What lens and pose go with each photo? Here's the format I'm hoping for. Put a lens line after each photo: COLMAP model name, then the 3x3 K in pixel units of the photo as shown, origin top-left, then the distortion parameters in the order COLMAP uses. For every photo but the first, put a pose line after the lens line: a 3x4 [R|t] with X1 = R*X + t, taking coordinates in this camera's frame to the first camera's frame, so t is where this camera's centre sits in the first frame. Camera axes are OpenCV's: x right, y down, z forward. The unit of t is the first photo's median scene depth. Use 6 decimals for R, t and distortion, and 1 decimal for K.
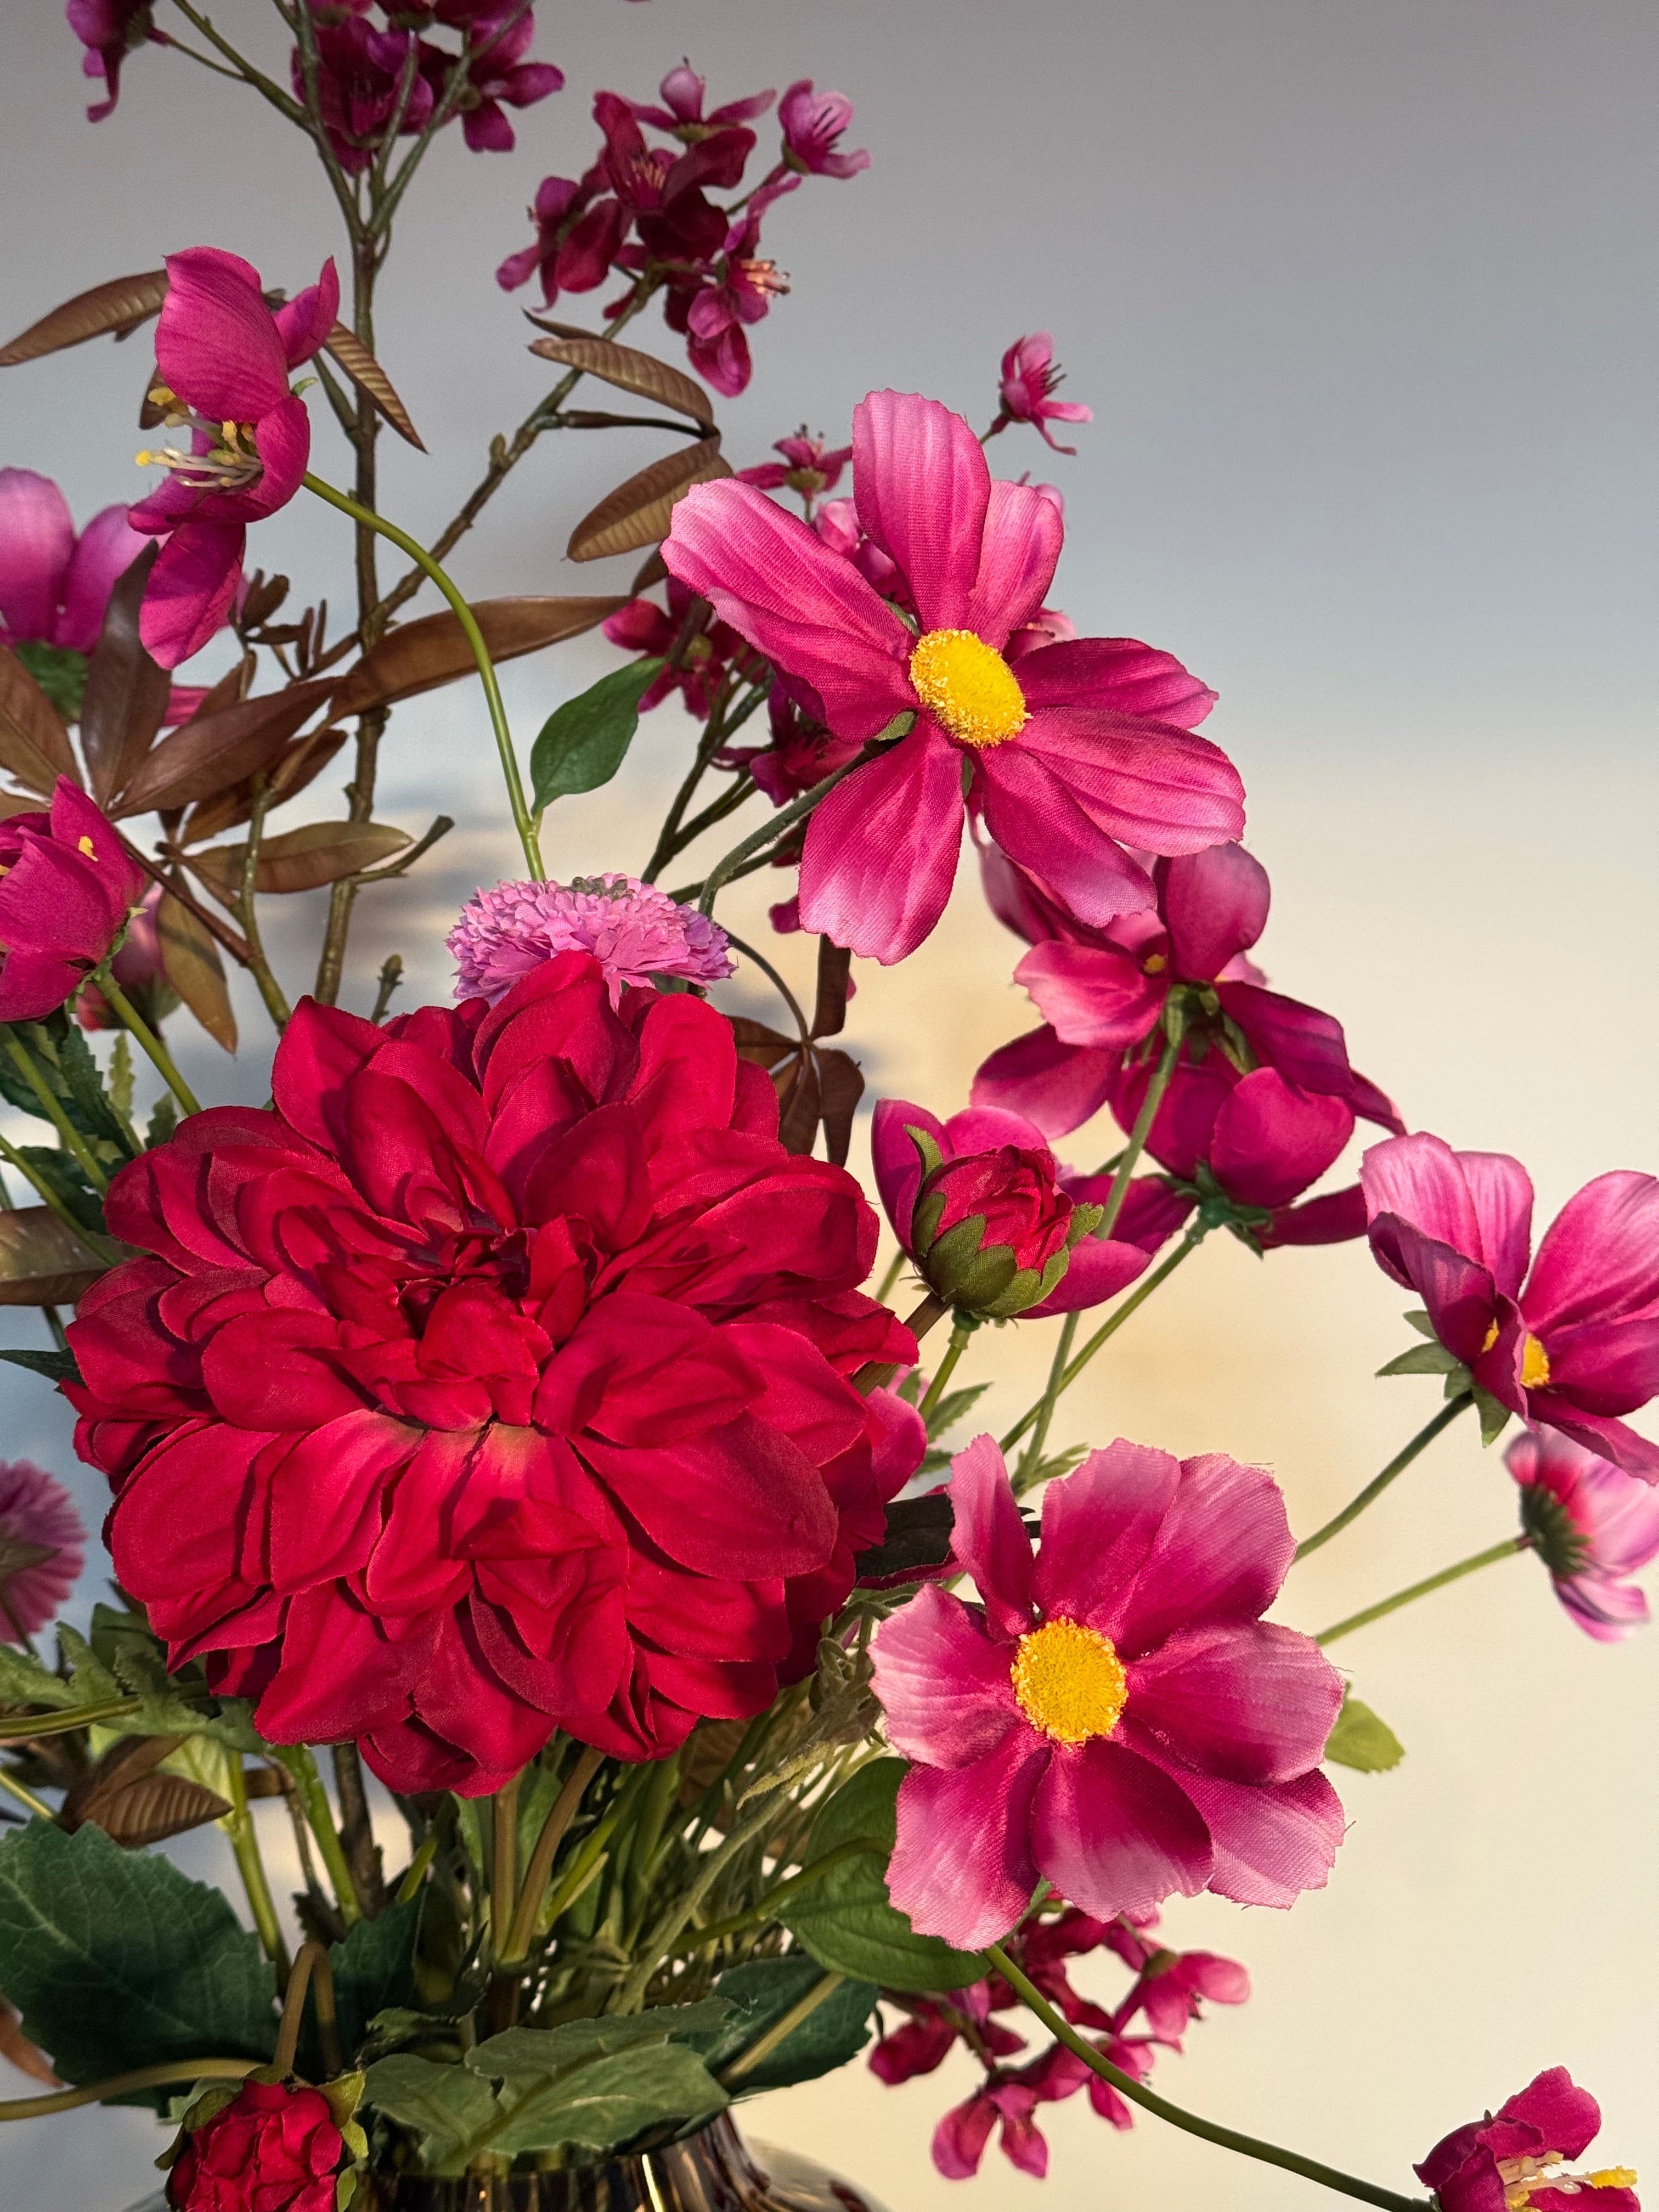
lens RADIAL K [[3109.2, 0, 859.7], [0, 3109.2, 1094.9], [0, 0, 1]] dist [0.143065, -0.064454]
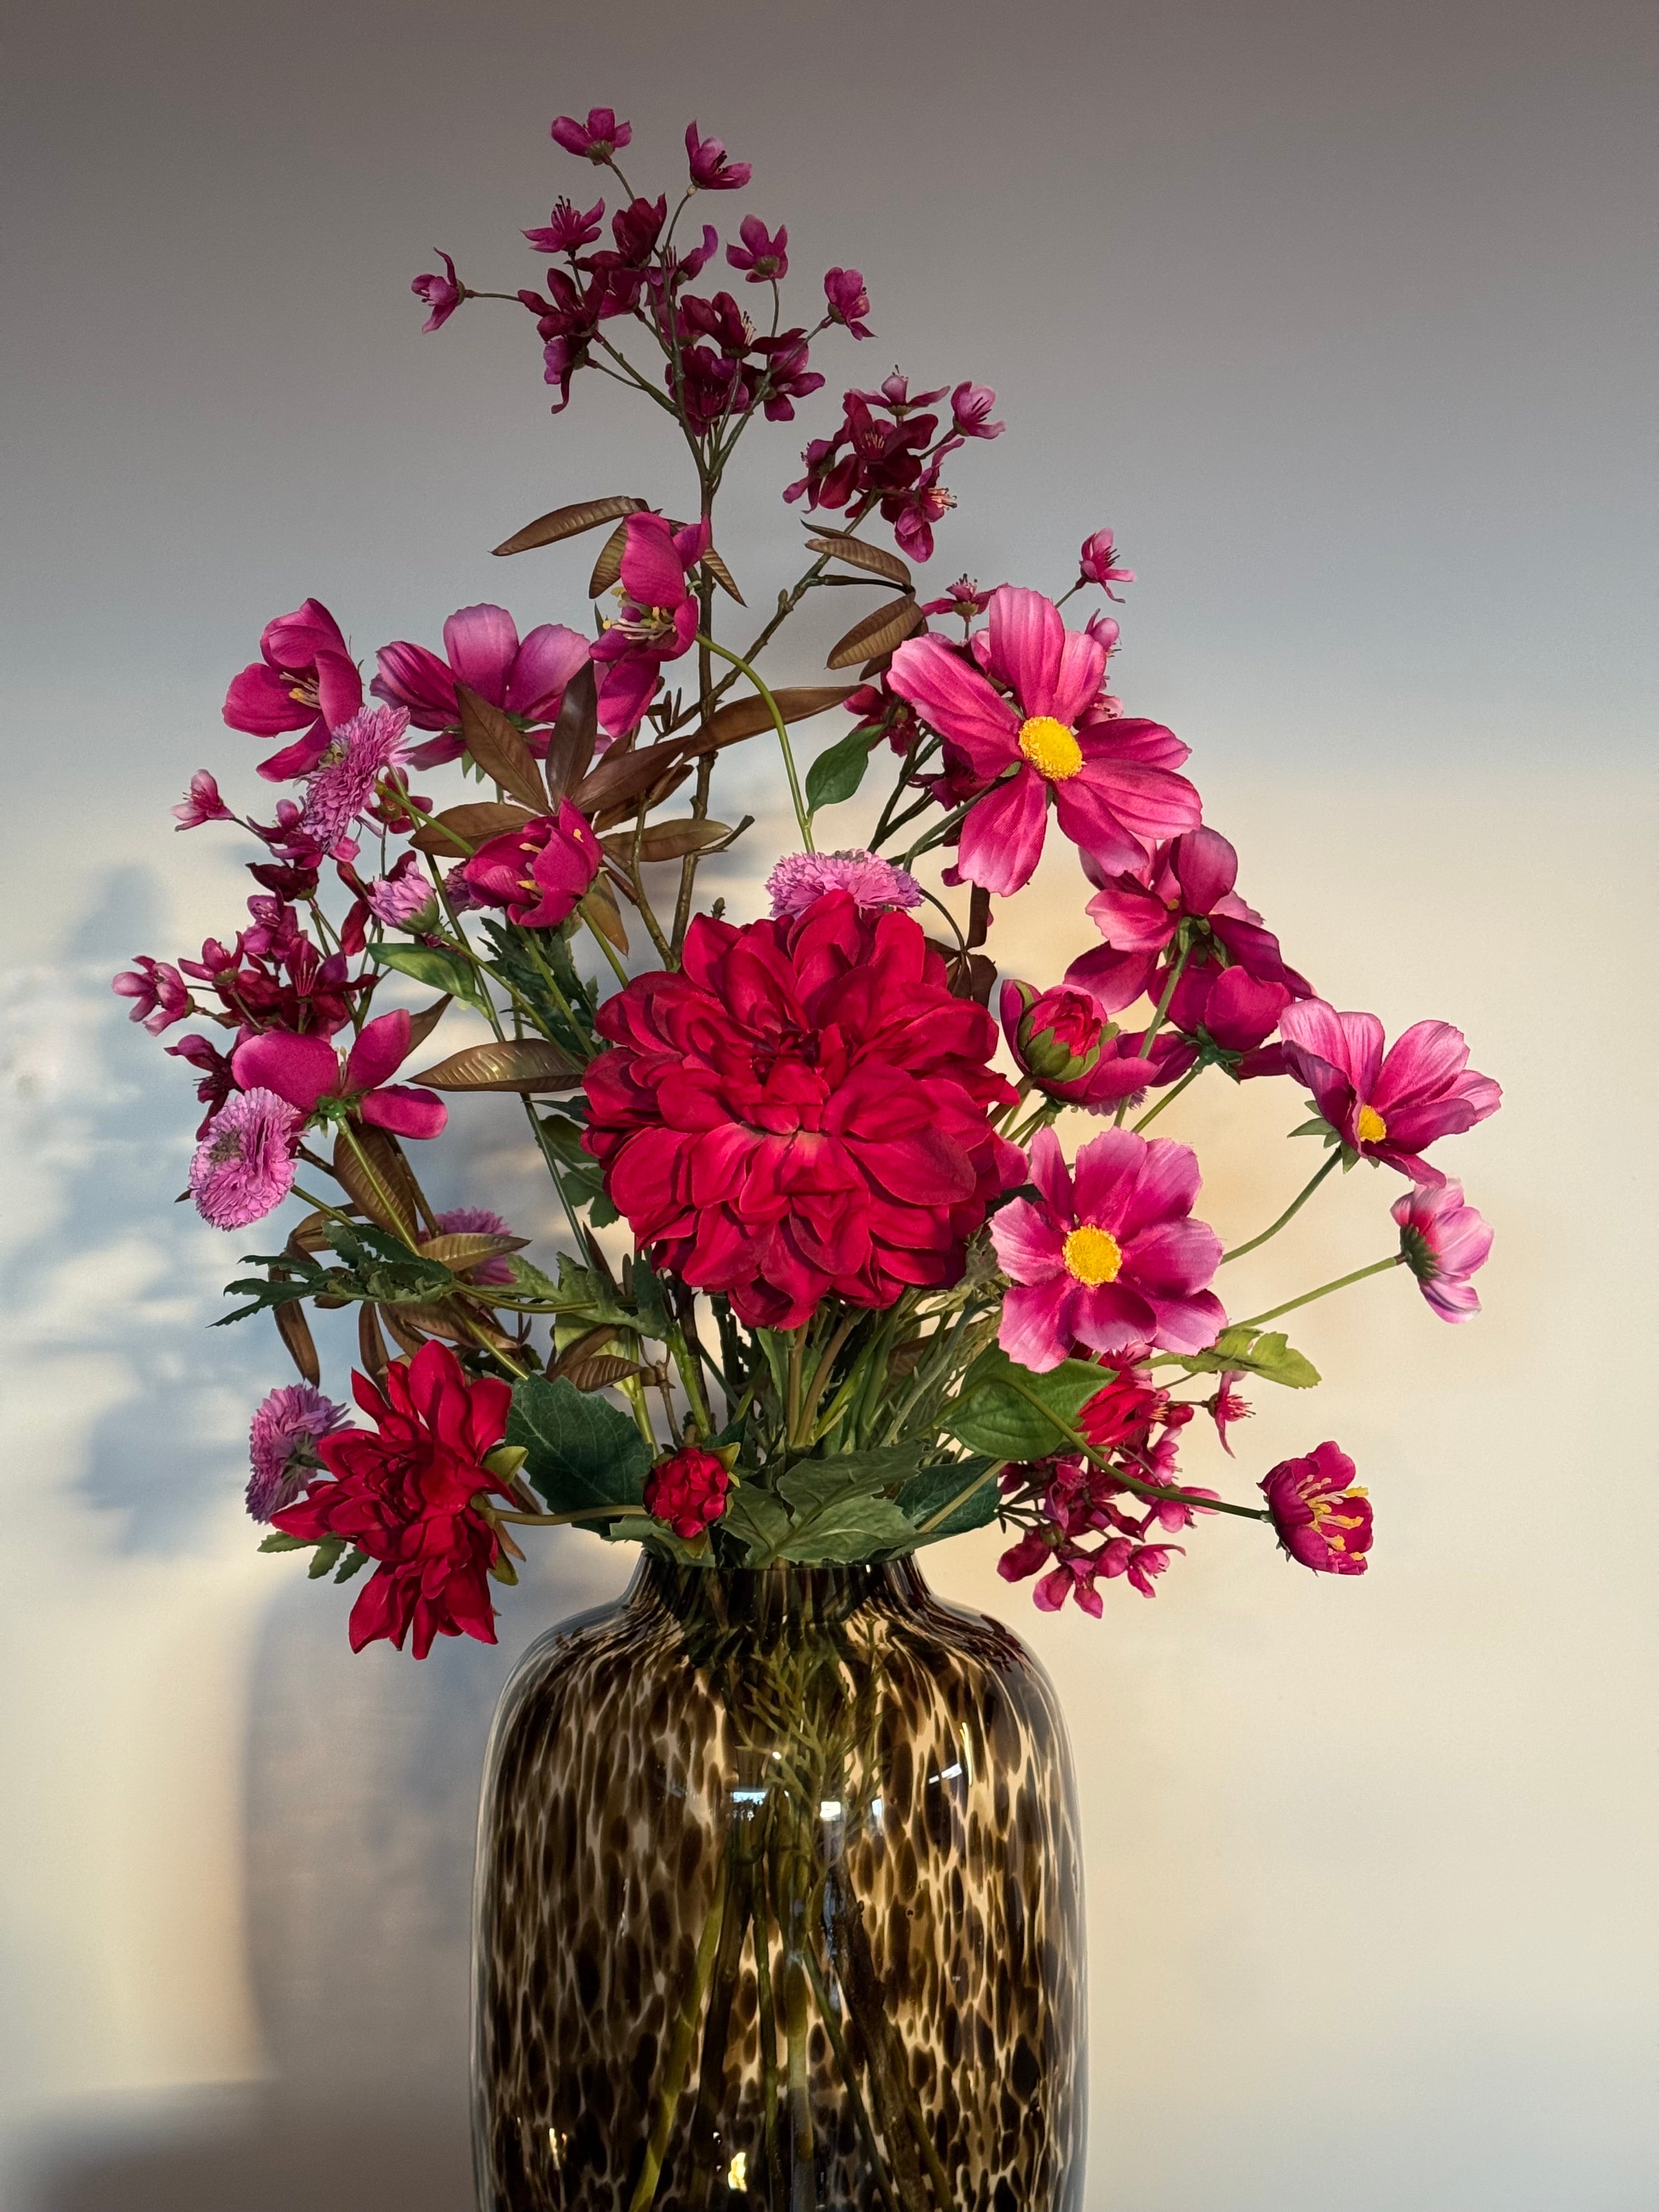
lens RADIAL K [[3109.2, 0, 859.7], [0, 3109.2, 1094.9], [0, 0, 1]] dist [0.143065, -0.064454]
pose [[0.998563, 0.006033, -0.053251, 0.018803], [-0.005794, 0.999972, 0.004640, 0.059874], [0.053278, -0.004325, 0.998570, -0.760184]]
